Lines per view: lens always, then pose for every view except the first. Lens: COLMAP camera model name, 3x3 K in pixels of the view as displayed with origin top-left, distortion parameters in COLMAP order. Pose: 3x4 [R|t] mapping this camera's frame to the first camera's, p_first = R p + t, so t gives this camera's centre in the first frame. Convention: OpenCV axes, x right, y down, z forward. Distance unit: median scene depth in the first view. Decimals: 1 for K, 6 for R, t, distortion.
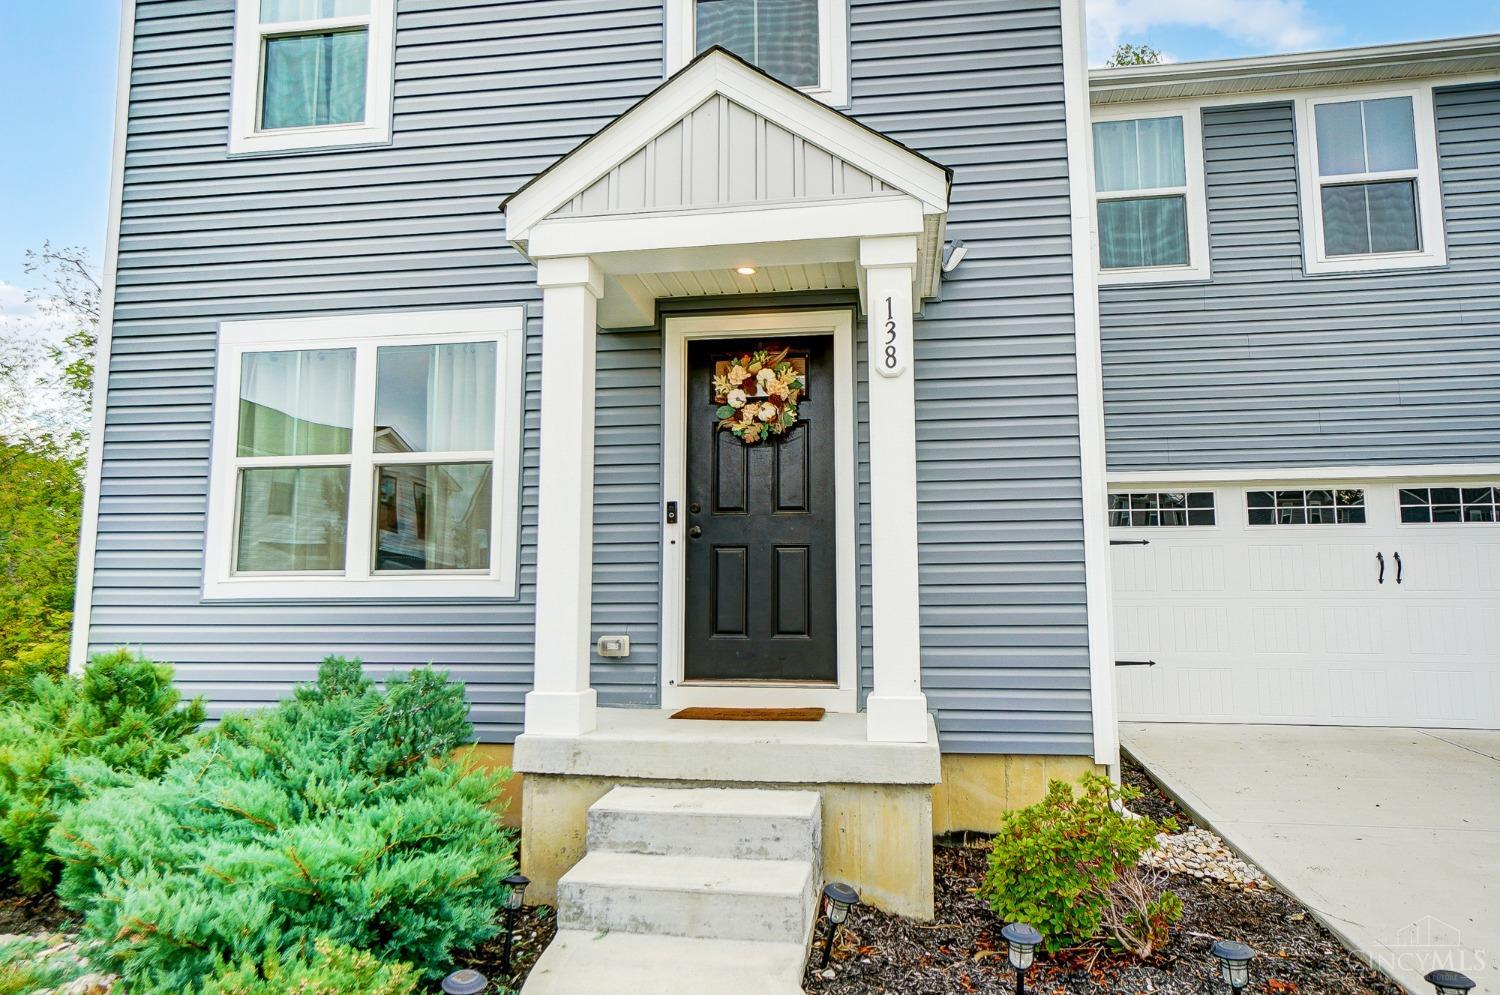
lens RADIAL K [[1010.1, 0, 750.0], [0, 1010.1, 497.5], [0, 0, 1]] dist [0.026799, 0.000896]
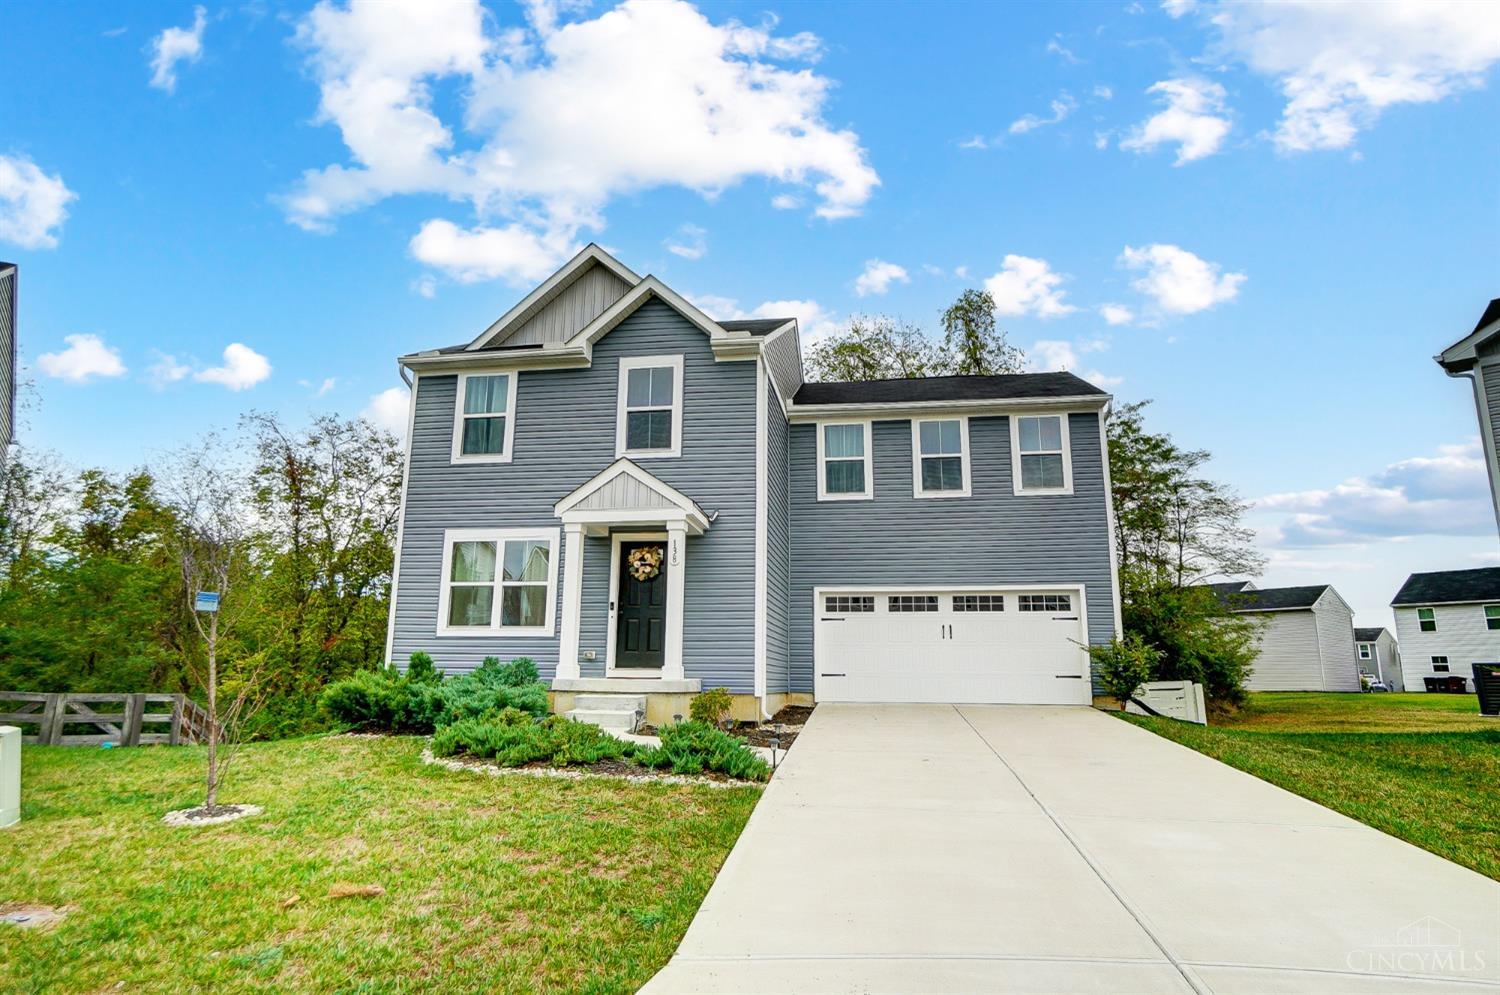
lens RADIAL K [[858.3, 0, 750.0], [0, 858.3, 497.5], [0, 0, 1]] dist [-0.002676, 0.000670]
pose [[0.999914, 0.012112, -0.004985, 0.301018], [-0.012515, 0.995784, -0.090874, -0.070314], [0.003863, 0.090928, 0.995850, -1.323178]]
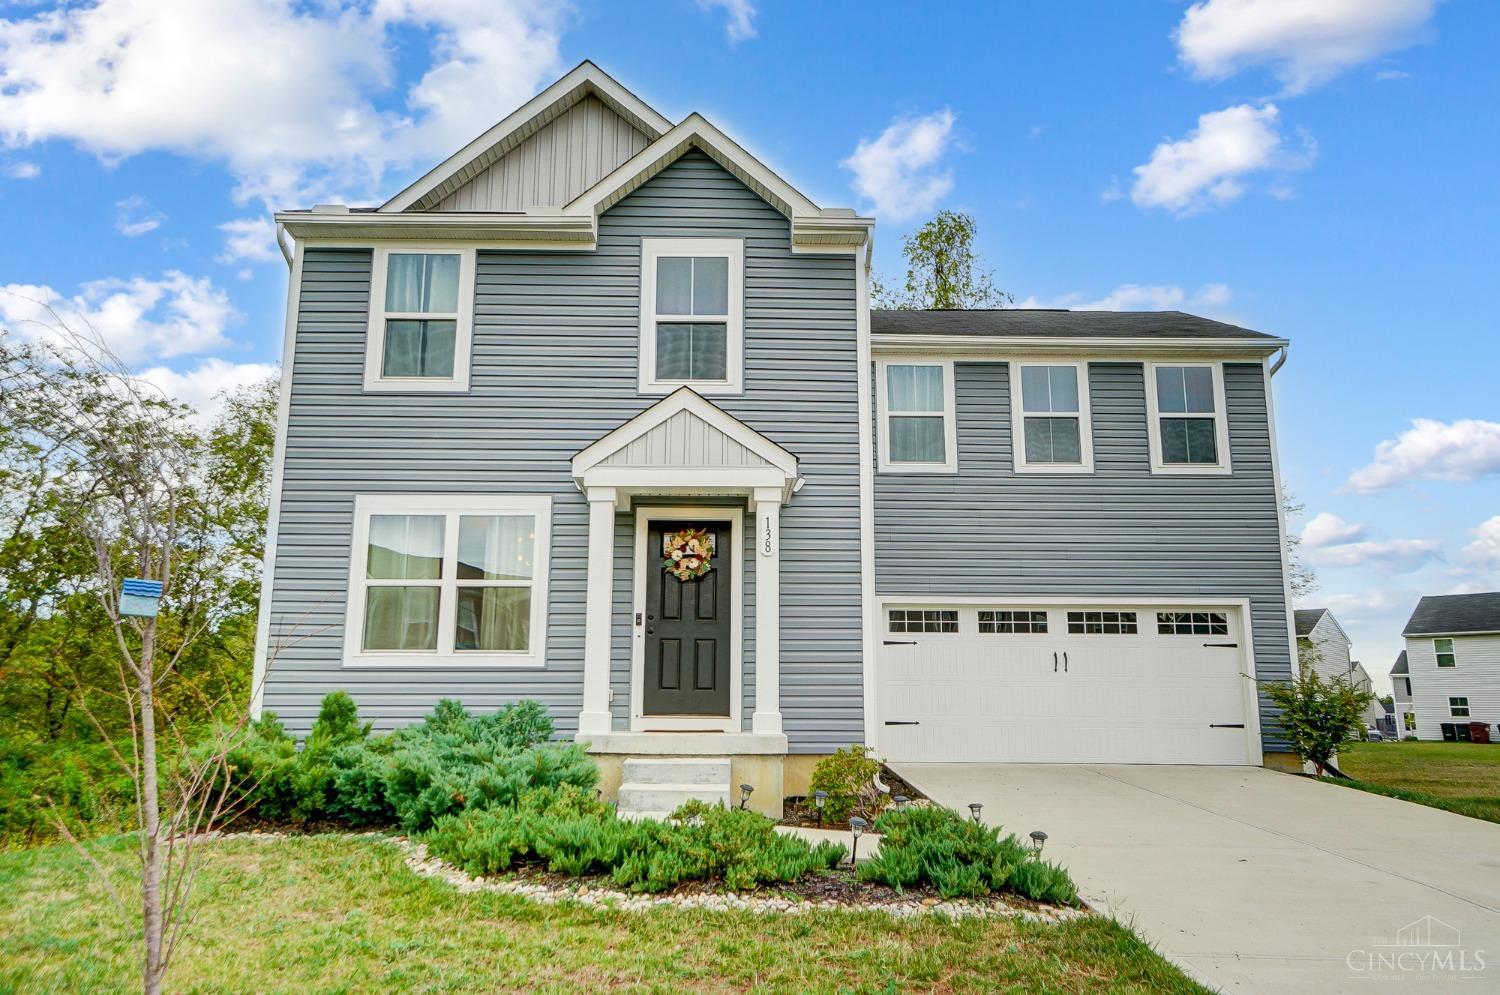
lens RADIAL K [[1111.2, 0, 750.0], [0, 1111.2, 497.5], [0, 0, 1]] dist [0.045952, 0.002197]
pose [[0.985499, 0.040854, 0.164687, -0.211702], [-0.026924, 0.995936, -0.085948, -0.034694], [-0.167529, 0.080268, 0.982594, -0.946277]]
